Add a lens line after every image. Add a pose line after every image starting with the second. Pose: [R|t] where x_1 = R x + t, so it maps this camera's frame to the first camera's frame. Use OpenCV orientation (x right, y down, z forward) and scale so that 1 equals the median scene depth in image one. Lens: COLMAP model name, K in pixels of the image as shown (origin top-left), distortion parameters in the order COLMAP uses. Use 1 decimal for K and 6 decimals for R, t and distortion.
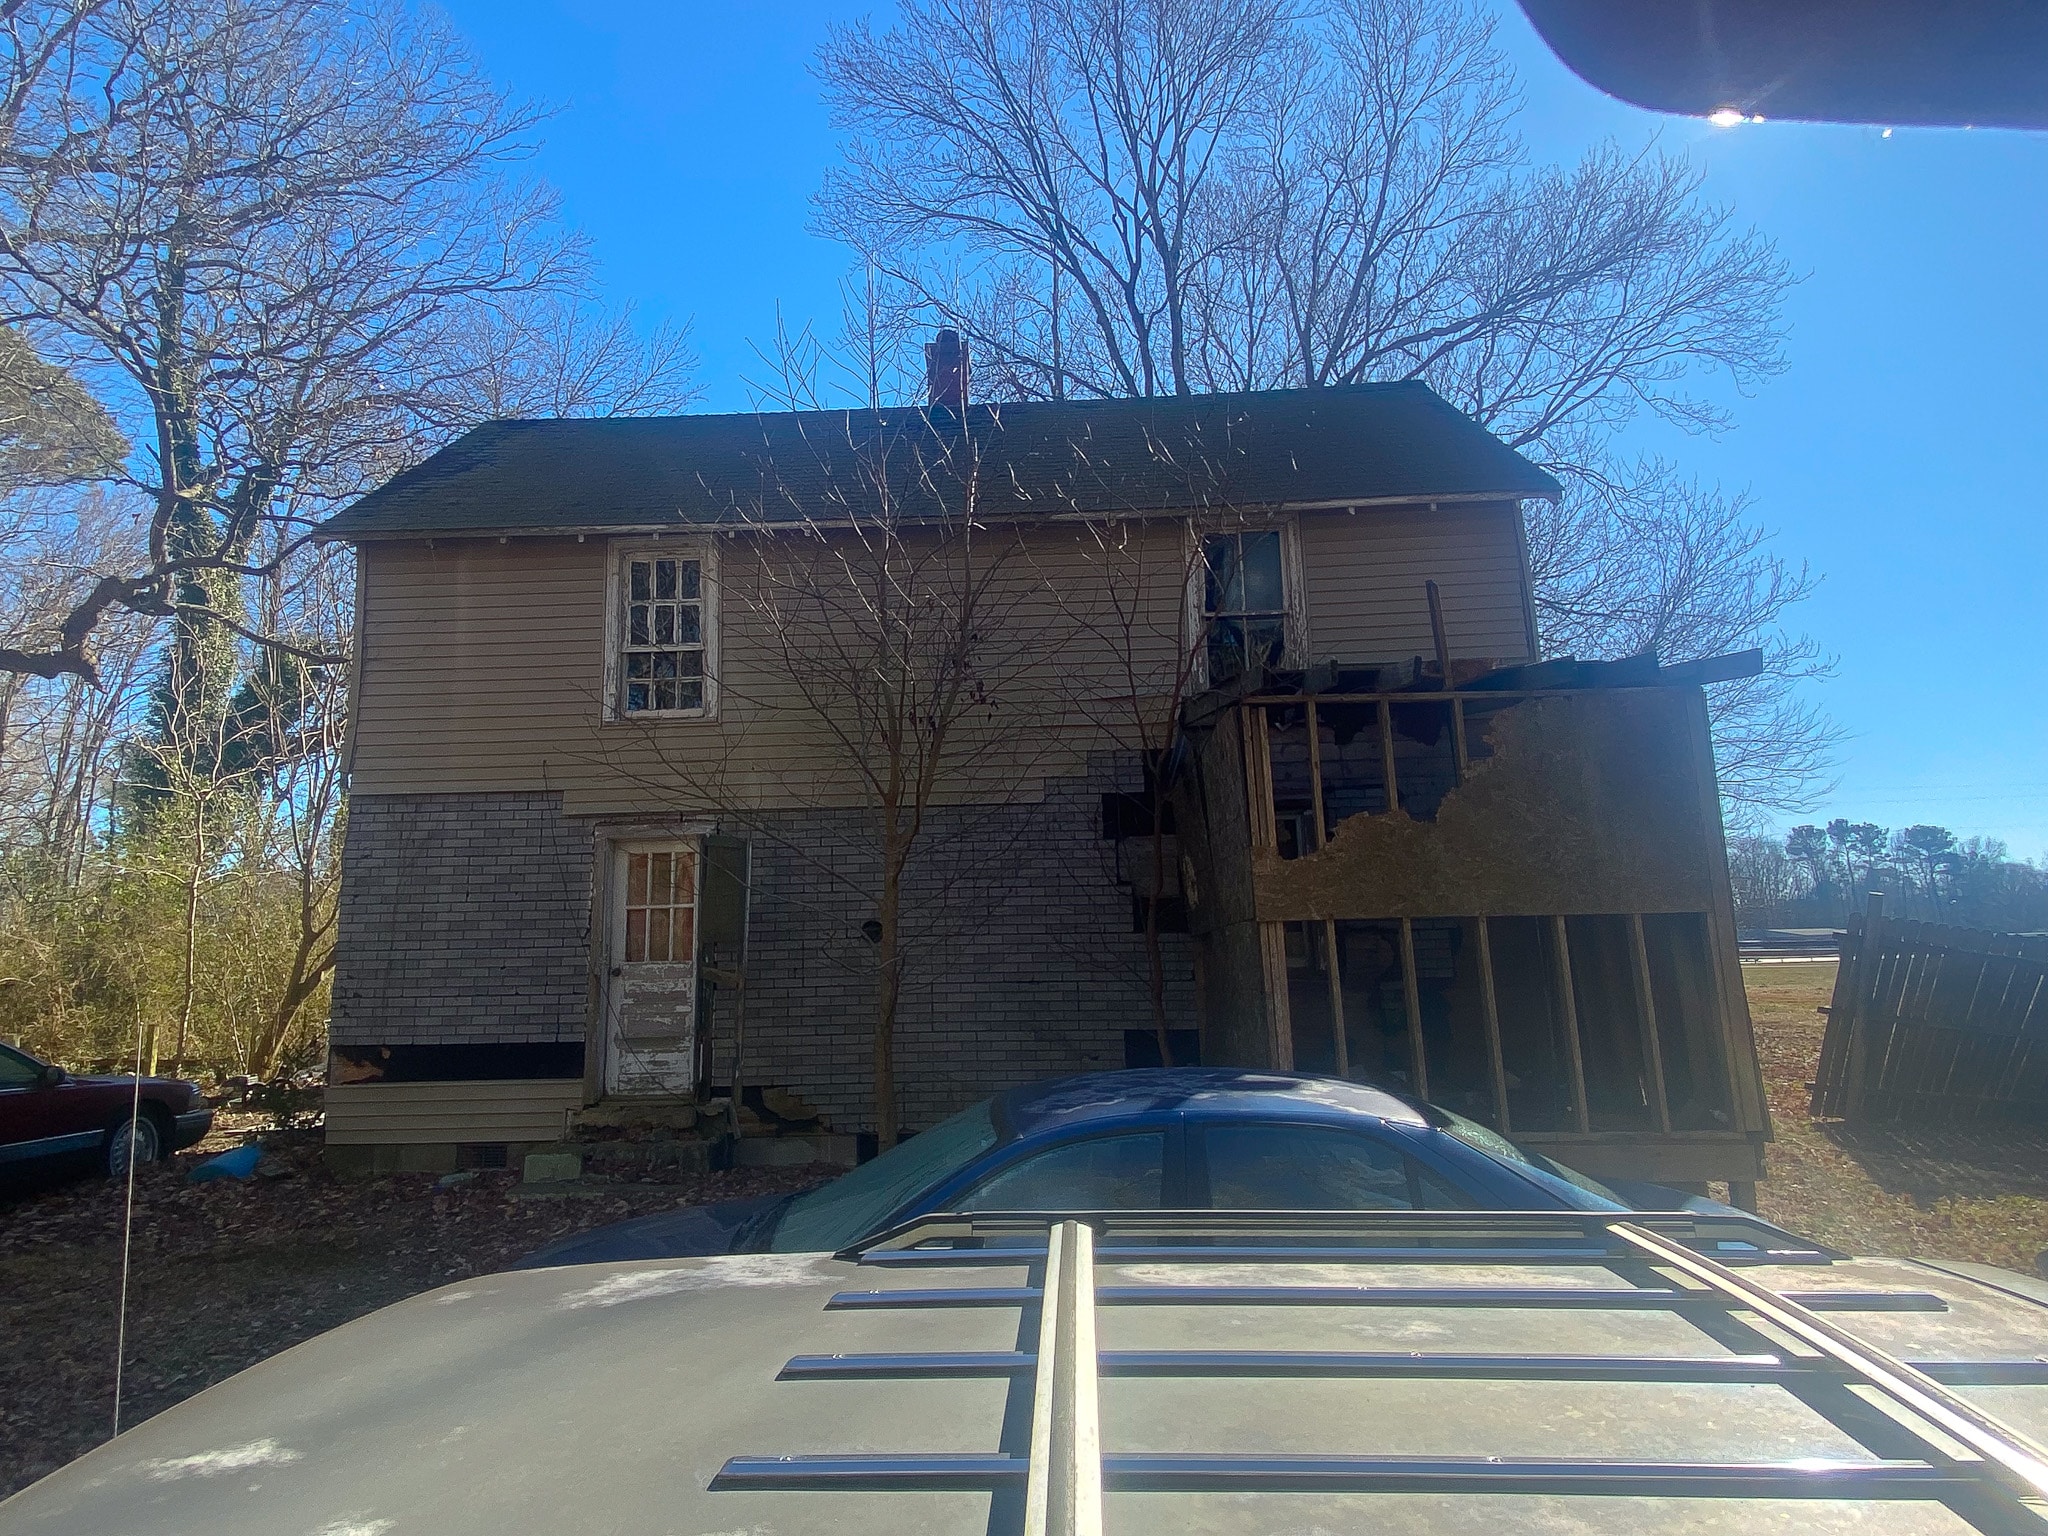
lens RADIAL K [[1099.0, 0, 1024.0], [0, 1099.0, 768.0], [0, 0, 1]] dist [0.048490, 0.000409]
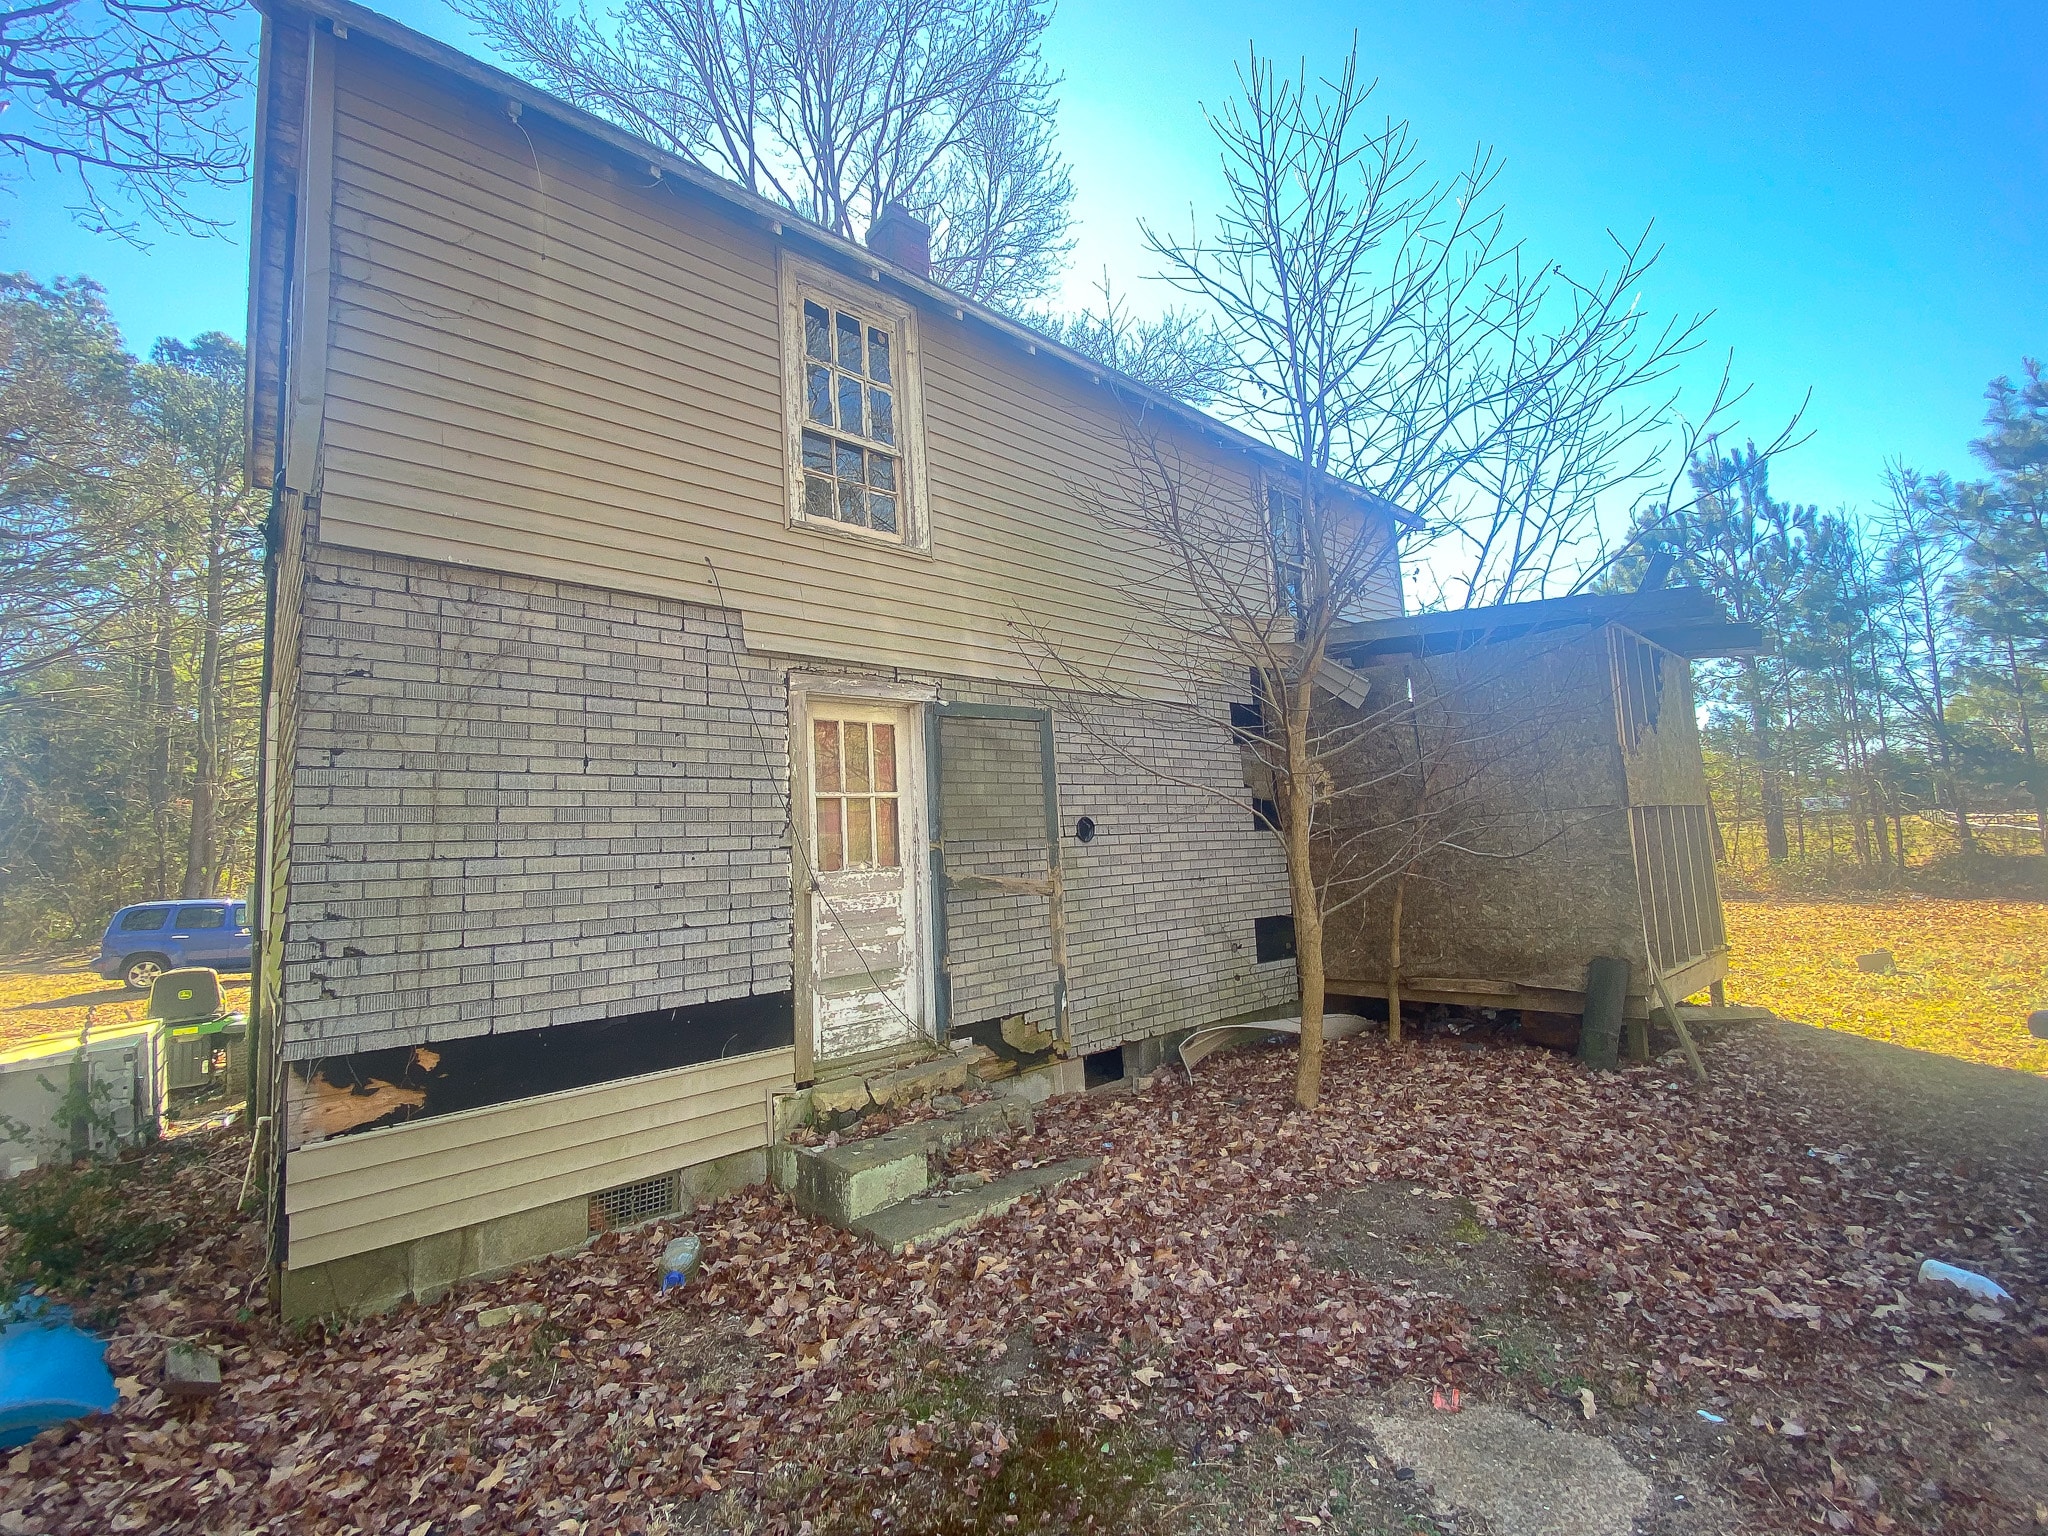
lens RADIAL K [[811.2, 0, 1024.0], [0, 811.2, 768.0], [0, 0, 1]] dist [0.027399, -0.000122]
pose [[0.758925, 0.050359, 0.649228, -0.604851], [-0.080964, 0.996566, 0.017344, 0.091726], [-0.646125, -0.065727, 0.760396, 0.535989]]
